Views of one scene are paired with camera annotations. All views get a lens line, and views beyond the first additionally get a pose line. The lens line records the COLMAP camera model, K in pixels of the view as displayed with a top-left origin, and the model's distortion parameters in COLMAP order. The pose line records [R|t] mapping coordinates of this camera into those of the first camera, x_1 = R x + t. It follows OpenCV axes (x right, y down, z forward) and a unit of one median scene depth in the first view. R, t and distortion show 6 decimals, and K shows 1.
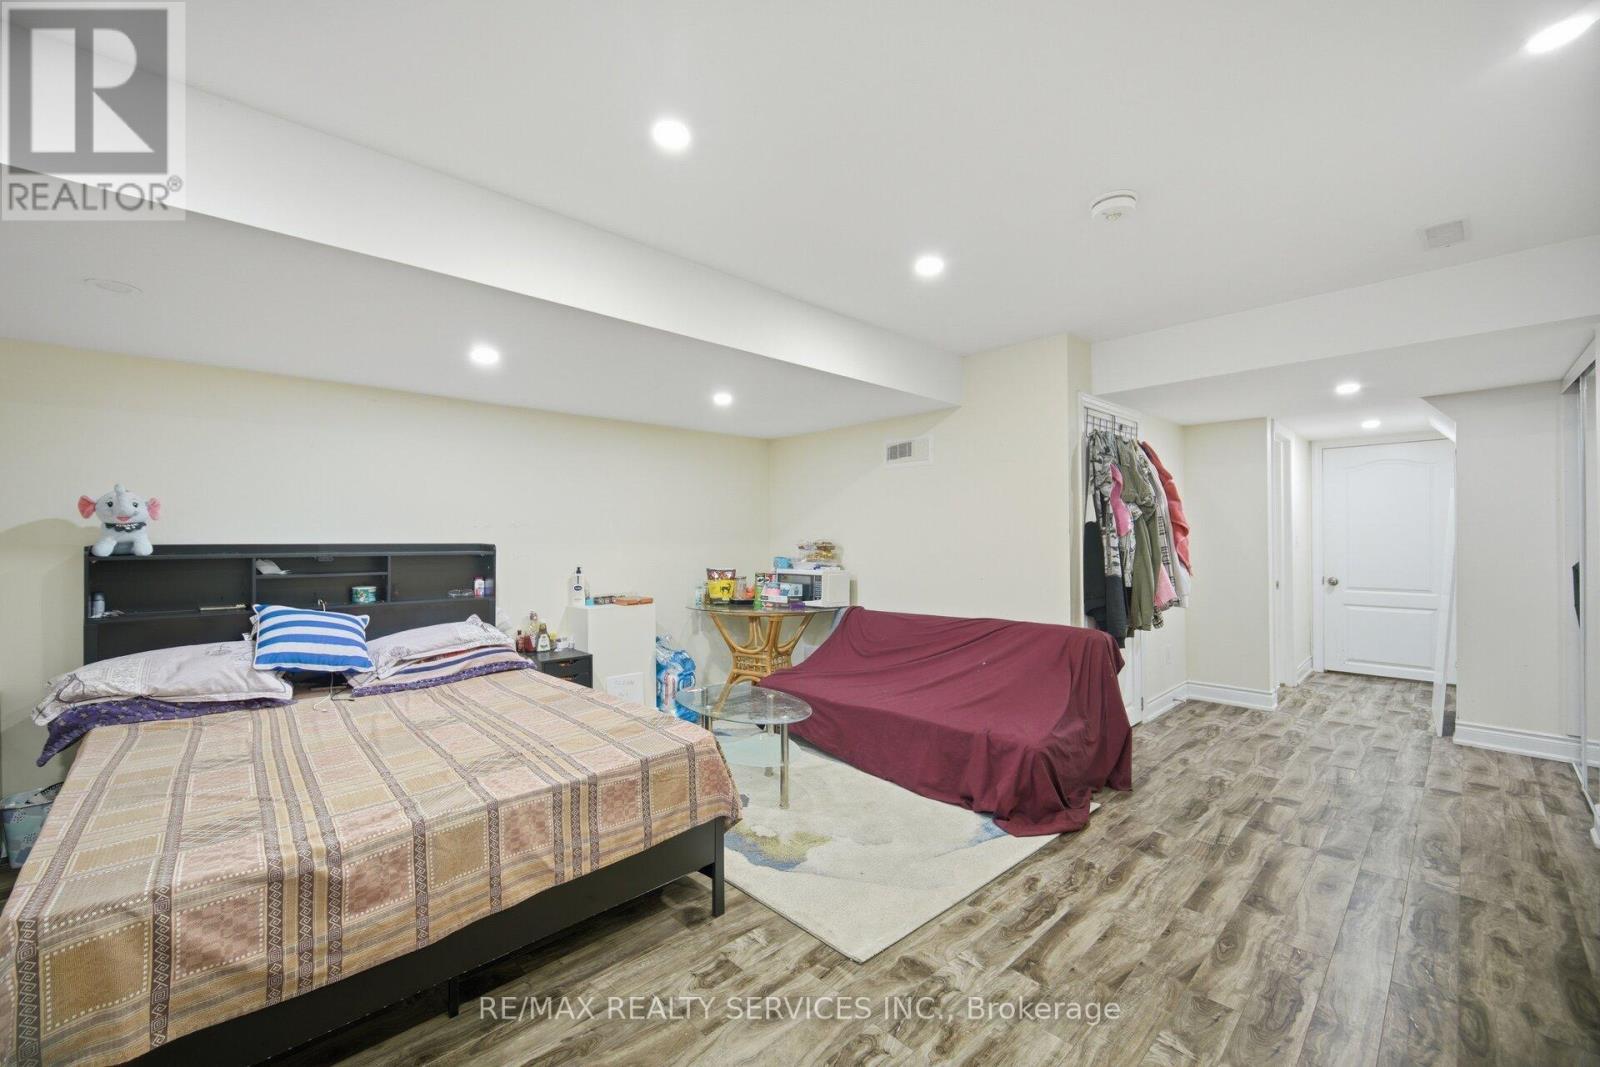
lens RADIAL K [[621.4, 0, 798.5], [0, 621.4, 535.5], [0, 0, 1]] dist [-0.001779, 0.000002]
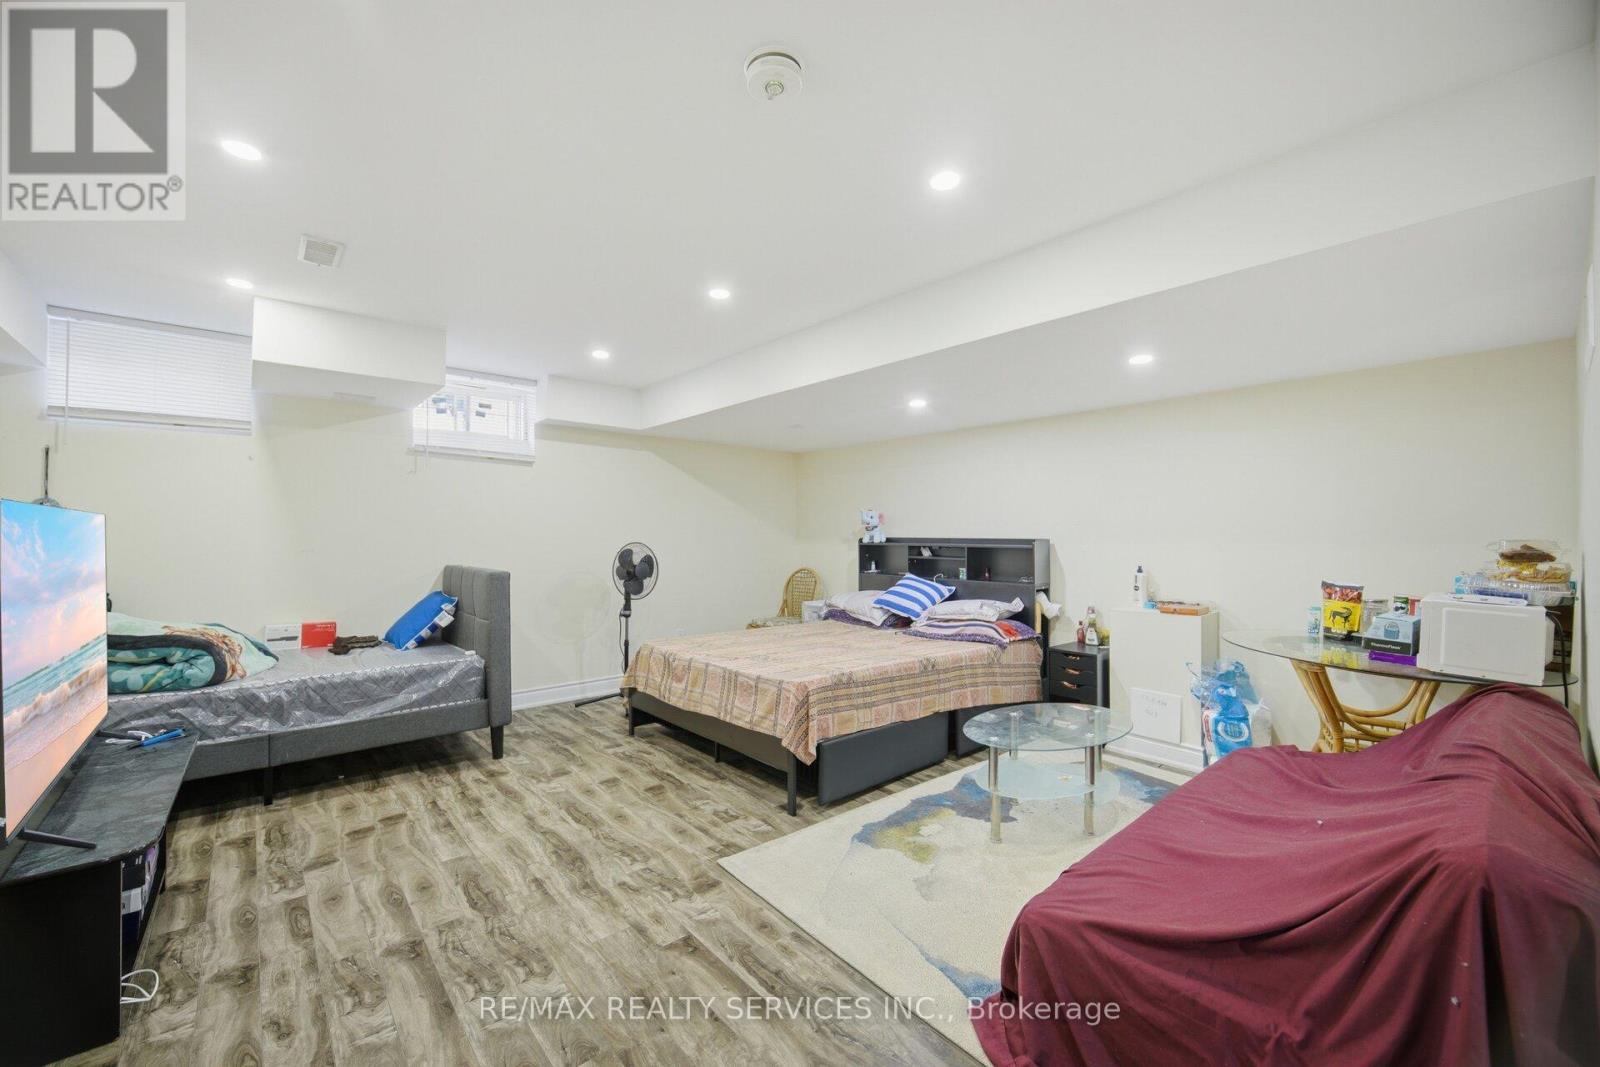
lens RADIAL K [[621.4, 0, 798.5], [0, 621.4, 533.9], [0, 0, 1]] dist [-0.001779, 0.000002]
pose [[-0.016834, 0.001178, -0.999858, 1.276669], [0.002546, 0.999996, 0.001135, 0.000848], [0.999855, -0.002527, -0.016837, 1.090883]]
